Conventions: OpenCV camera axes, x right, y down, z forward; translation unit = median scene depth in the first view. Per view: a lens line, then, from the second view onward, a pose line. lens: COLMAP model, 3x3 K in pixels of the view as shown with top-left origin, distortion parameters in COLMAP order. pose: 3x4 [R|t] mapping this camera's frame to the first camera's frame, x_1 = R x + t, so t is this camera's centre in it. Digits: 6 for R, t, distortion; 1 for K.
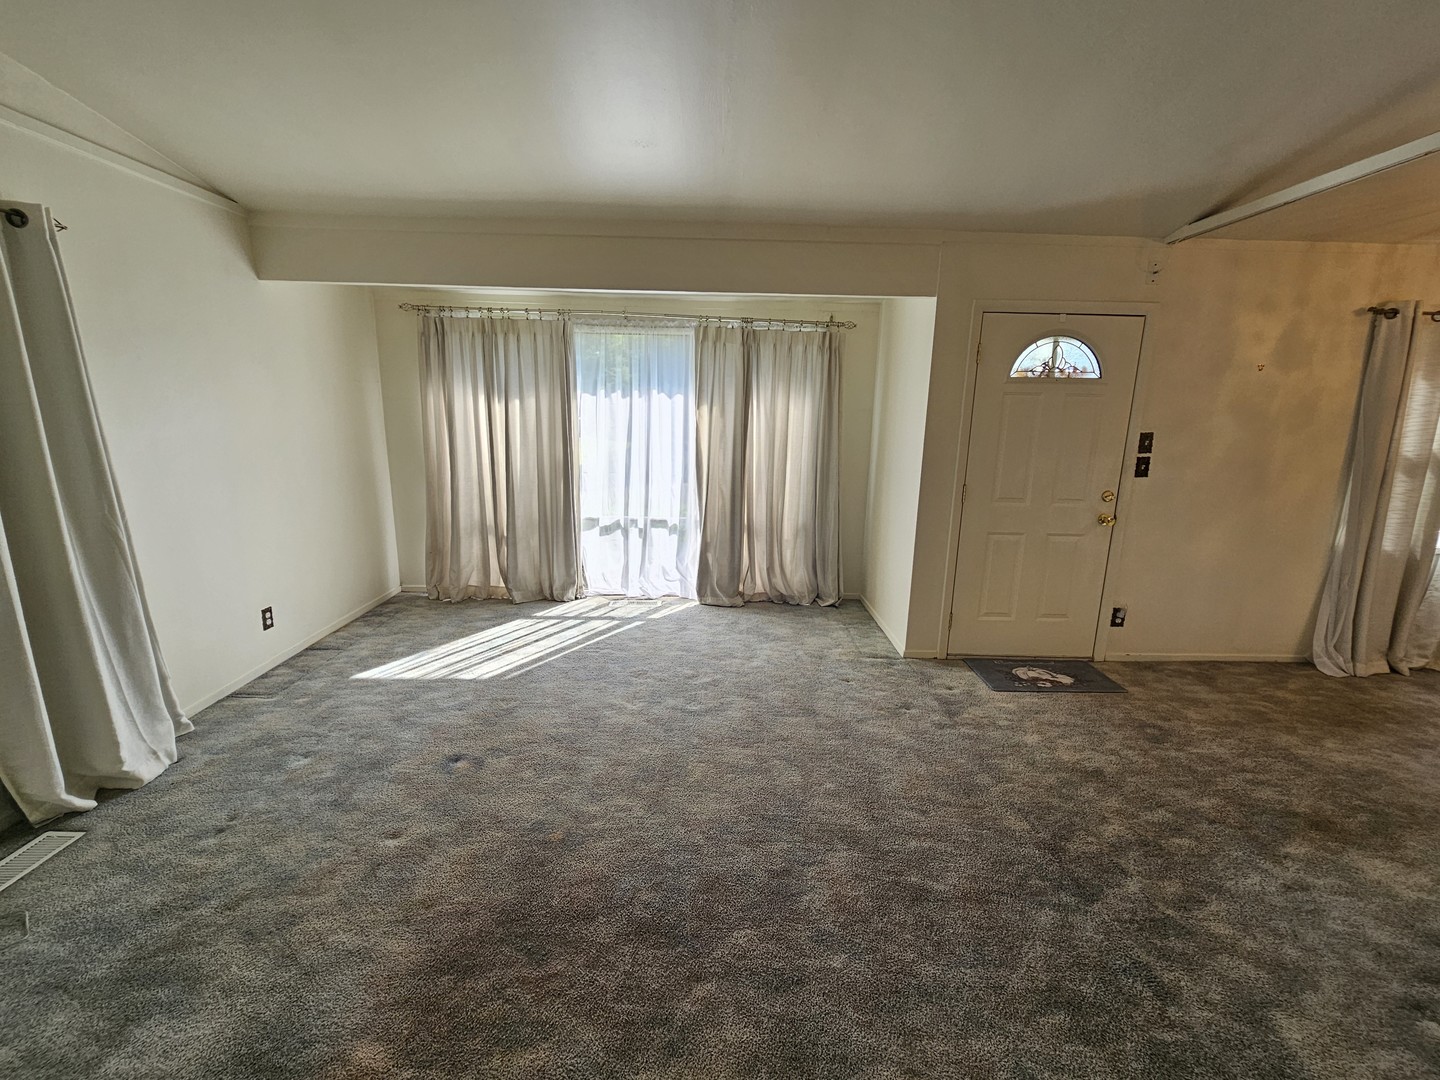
lens RADIAL K [[641.8, 0, 727.6], [0, 641.8, 545.2], [0, 0, 1]] dist [-0.004230, 0.005079]
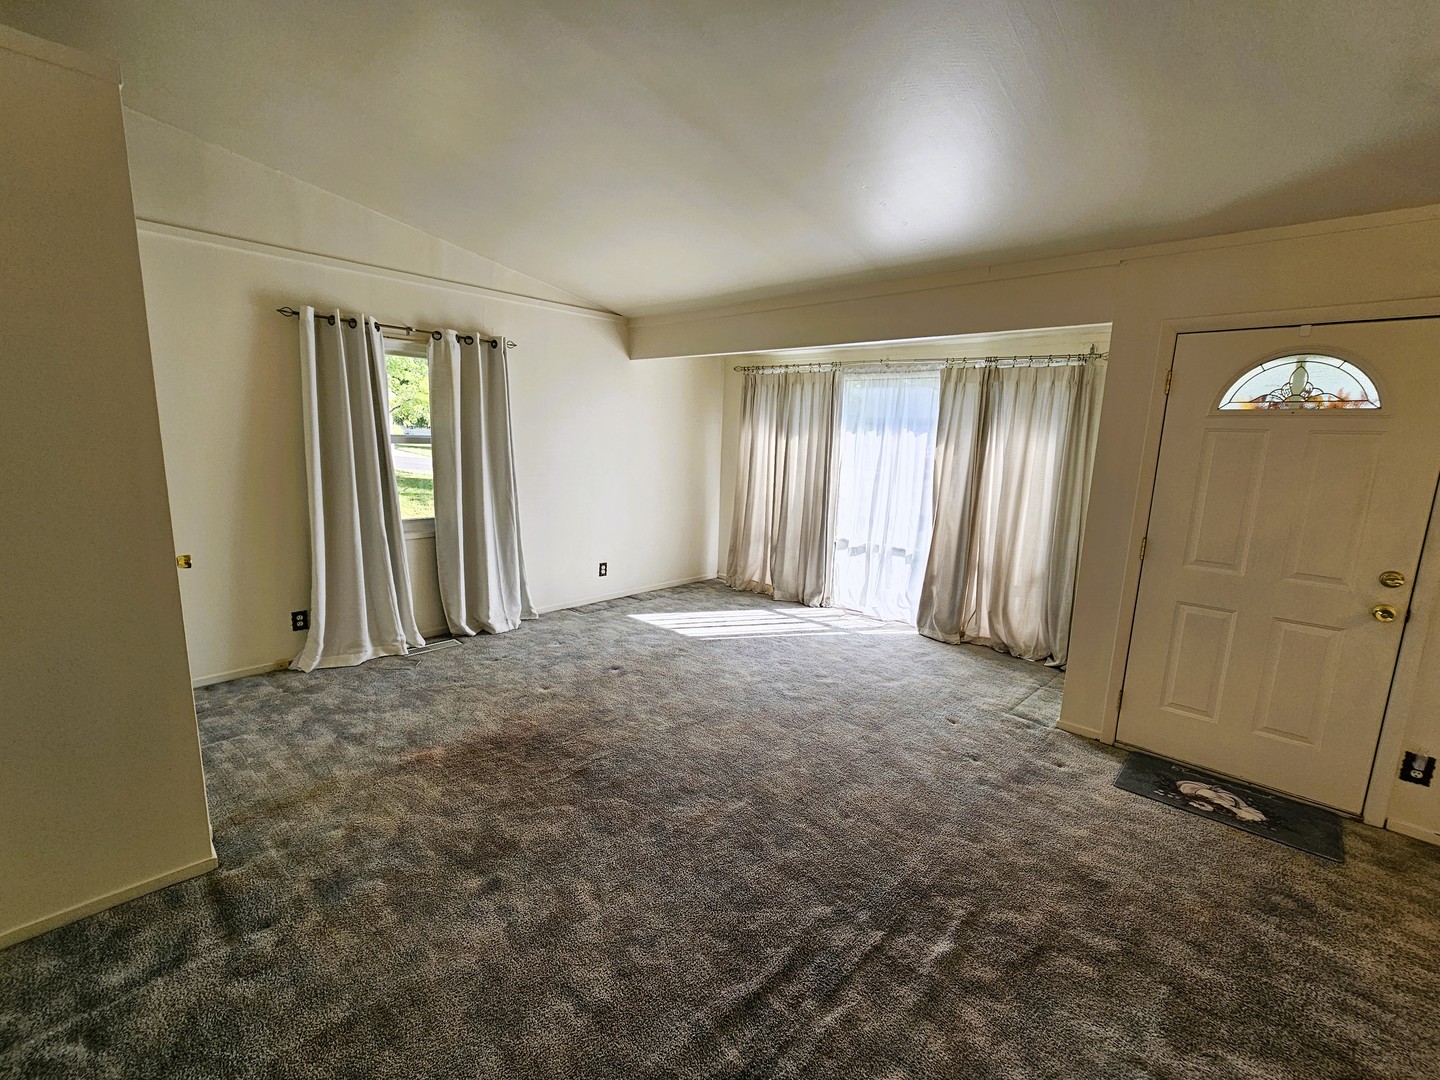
lens RADIAL K [[641.8, 0, 728.0], [0, 641.8, 549.1], [0, 0, 1]] dist [-0.004230, 0.005079]
pose [[0.727689, 0.125699, -0.674291, 0.545020], [-0.166677, 0.986004, 0.003930, 0.006303], [0.665347, 0.109529, 0.738455, 0.025784]]
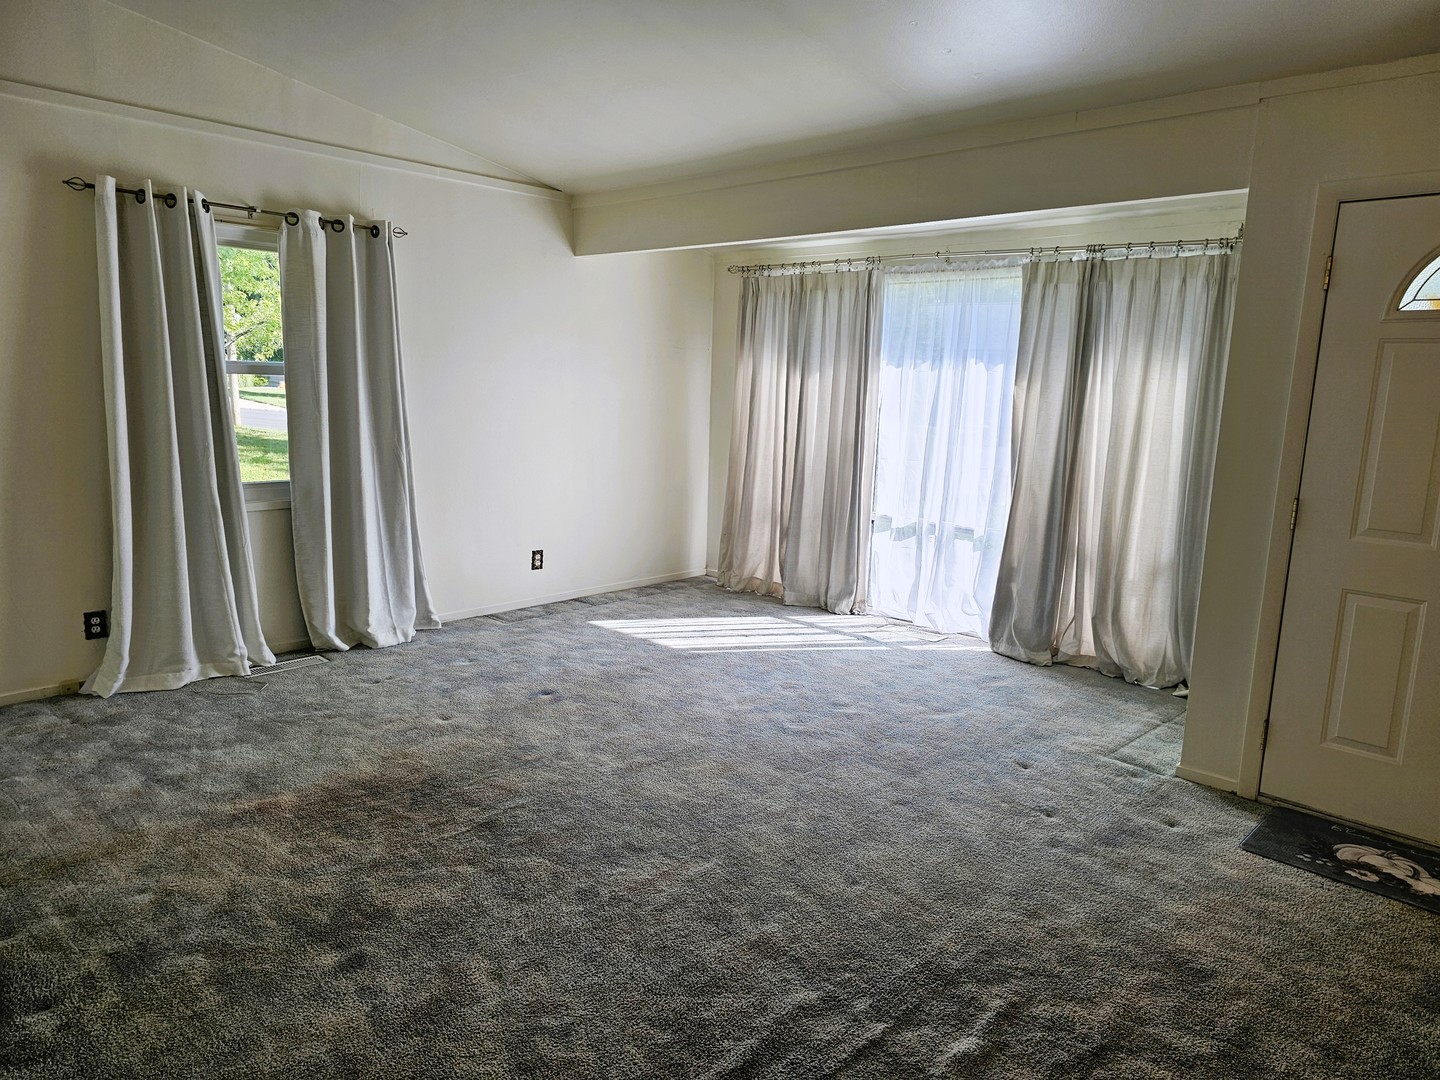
lens RADIAL K [[964.9, 0, 724.7], [0, 964.9, 548.6], [0, 0, 1]] dist [0.054354, -0.042938]
pose [[0.713824, 0.124047, -0.689252, 0.621776], [-0.166310, 0.986060, 0.005226, 0.031208], [0.680292, 0.110898, 0.724503, 0.014845]]
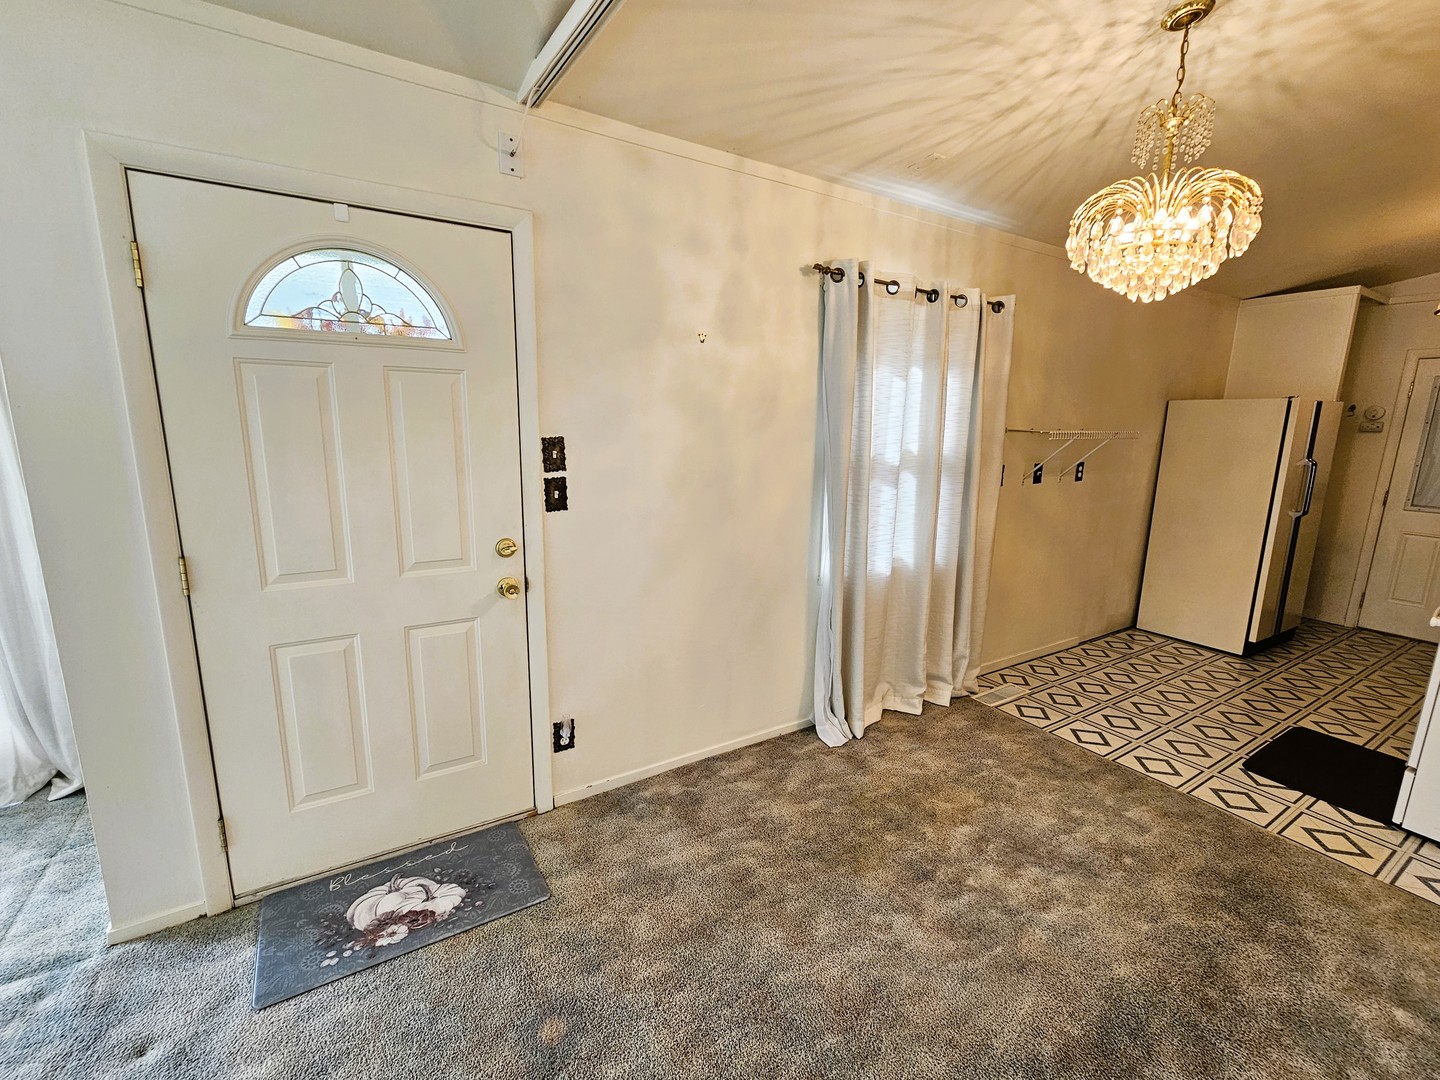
lens RADIAL K [[641.8, 0, 723.2], [0, 641.8, 547.3], [0, 0, 1]] dist [-0.004230, 0.005079]
pose [[0.852934, -0.107137, 0.510906, 0.472262], [0.109375, 0.993666, 0.025775, -0.071671], [-0.510431, 0.033896, 0.859250, 0.409127]]
